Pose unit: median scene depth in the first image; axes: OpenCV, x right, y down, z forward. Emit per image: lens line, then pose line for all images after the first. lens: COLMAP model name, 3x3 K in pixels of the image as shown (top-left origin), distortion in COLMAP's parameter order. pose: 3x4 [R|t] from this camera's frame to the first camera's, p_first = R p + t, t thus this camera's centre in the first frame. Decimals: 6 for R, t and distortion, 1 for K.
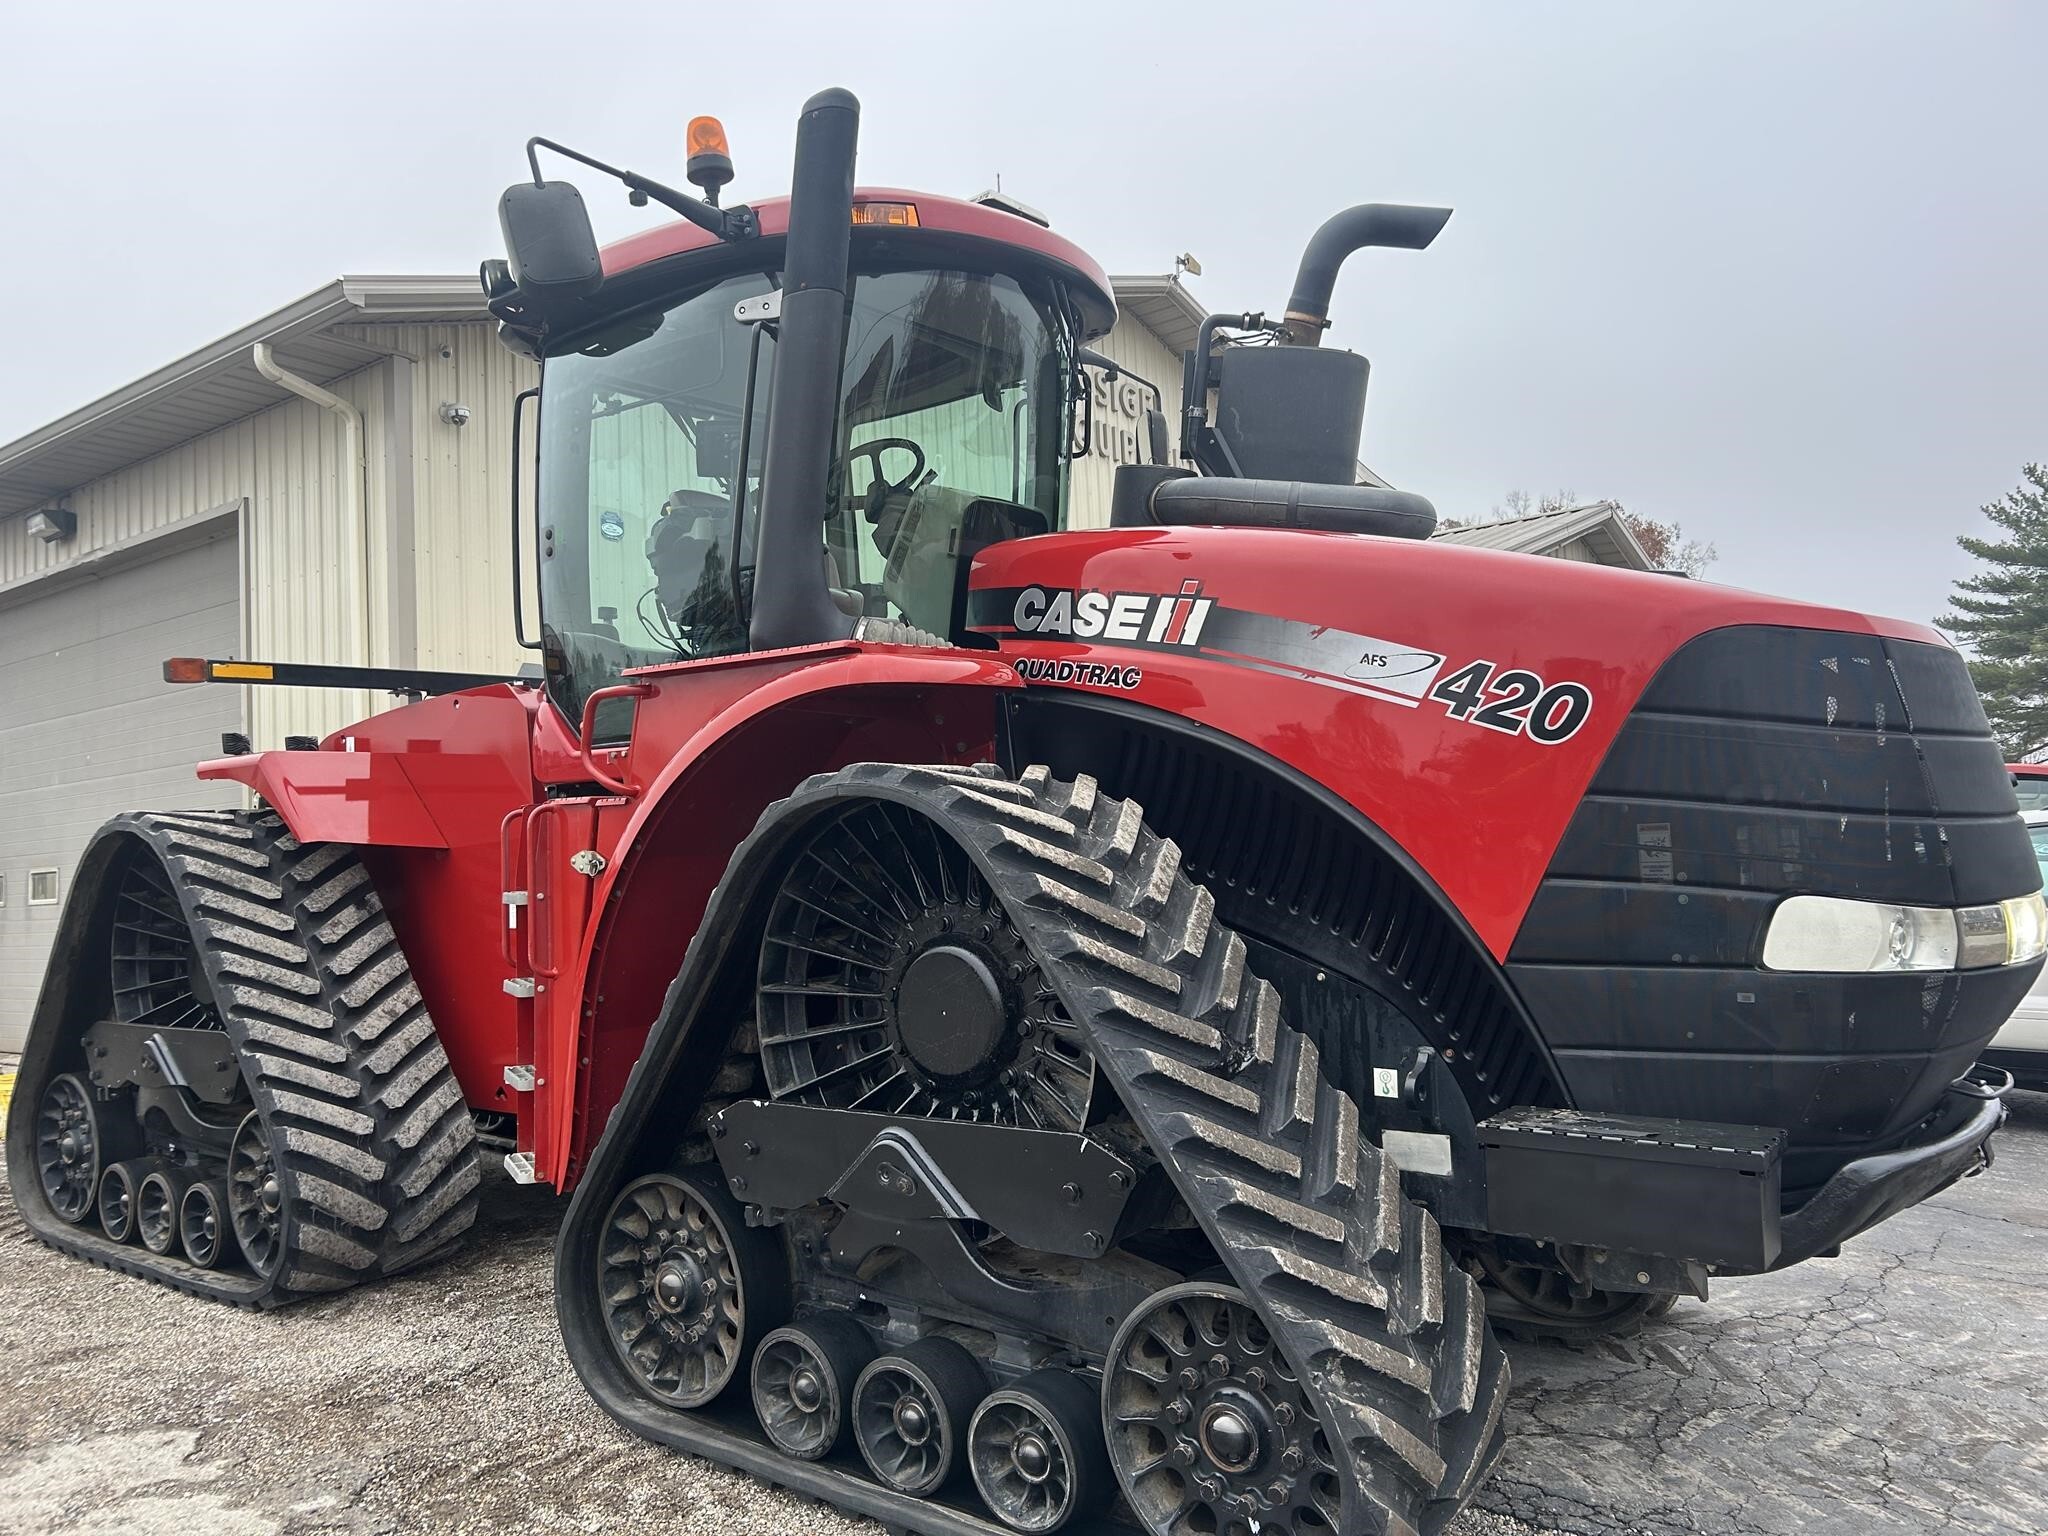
lens RADIAL K [[1548.2, 0, 1021.0], [0, 1548.2, 789.7], [0, 0, 1]] dist [0.038769, -0.032329]
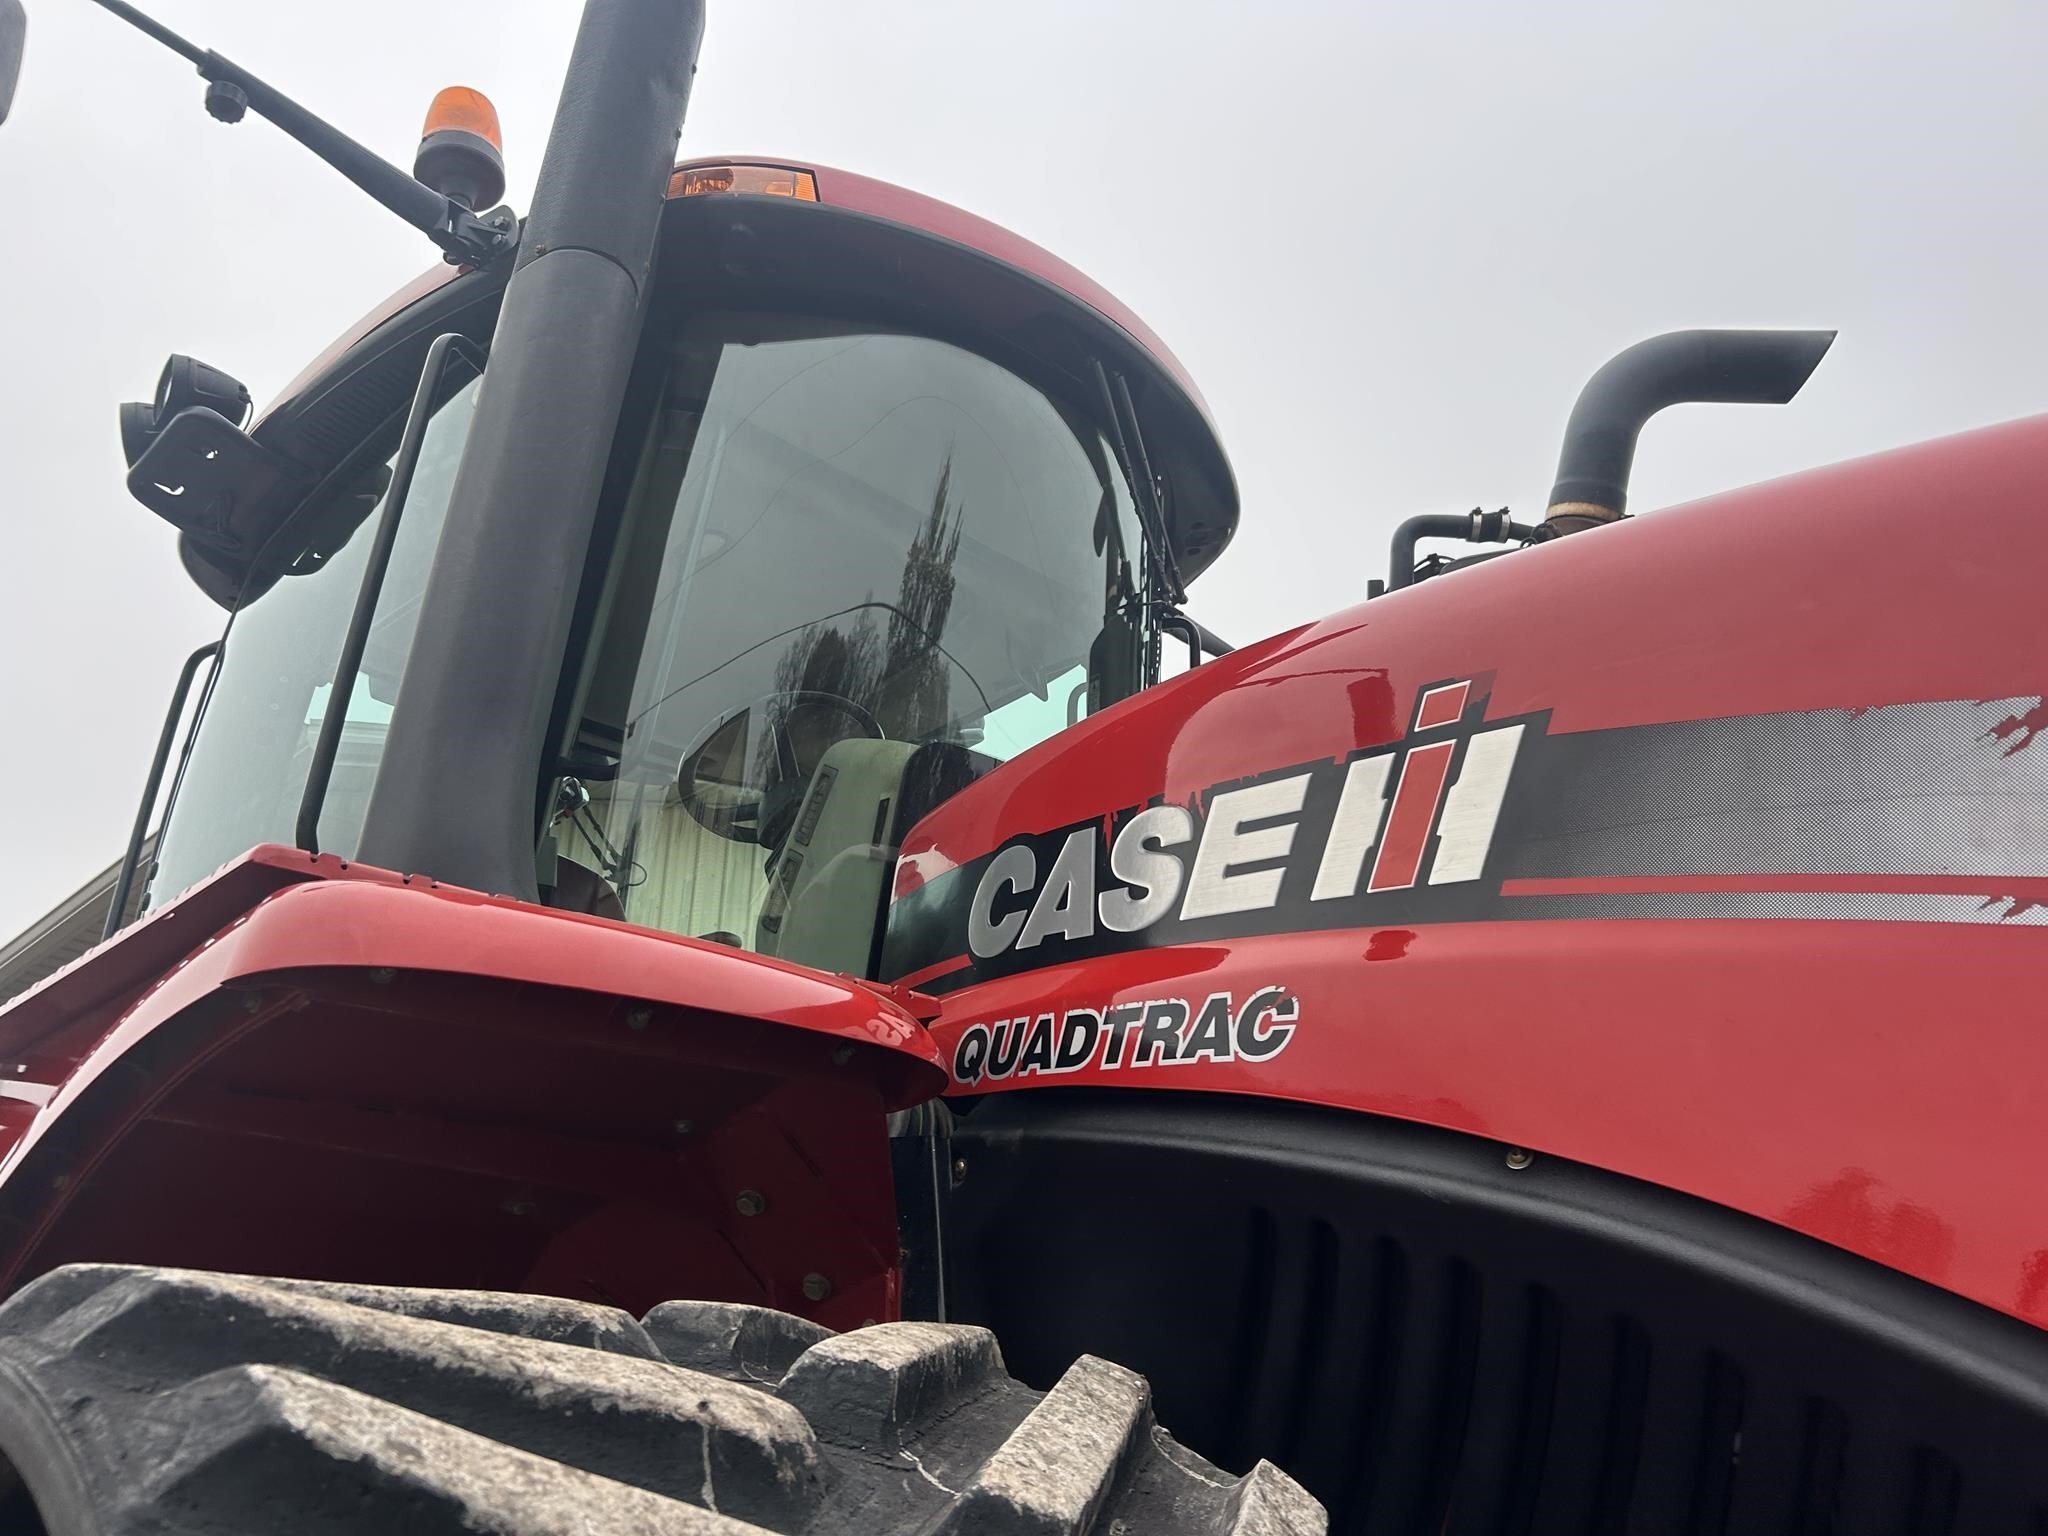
lens RADIAL K [[1548.2, 0, 1009.8], [0, 1548.2, 771.4], [0, 0, 1]] dist [0.038769, -0.032329]
pose [[0.992429, -0.026719, -0.119876, 0.059351], [-0.021629, 0.922772, -0.384738, 0.000709], [0.120898, 0.384418, 0.915208, 0.697859]]
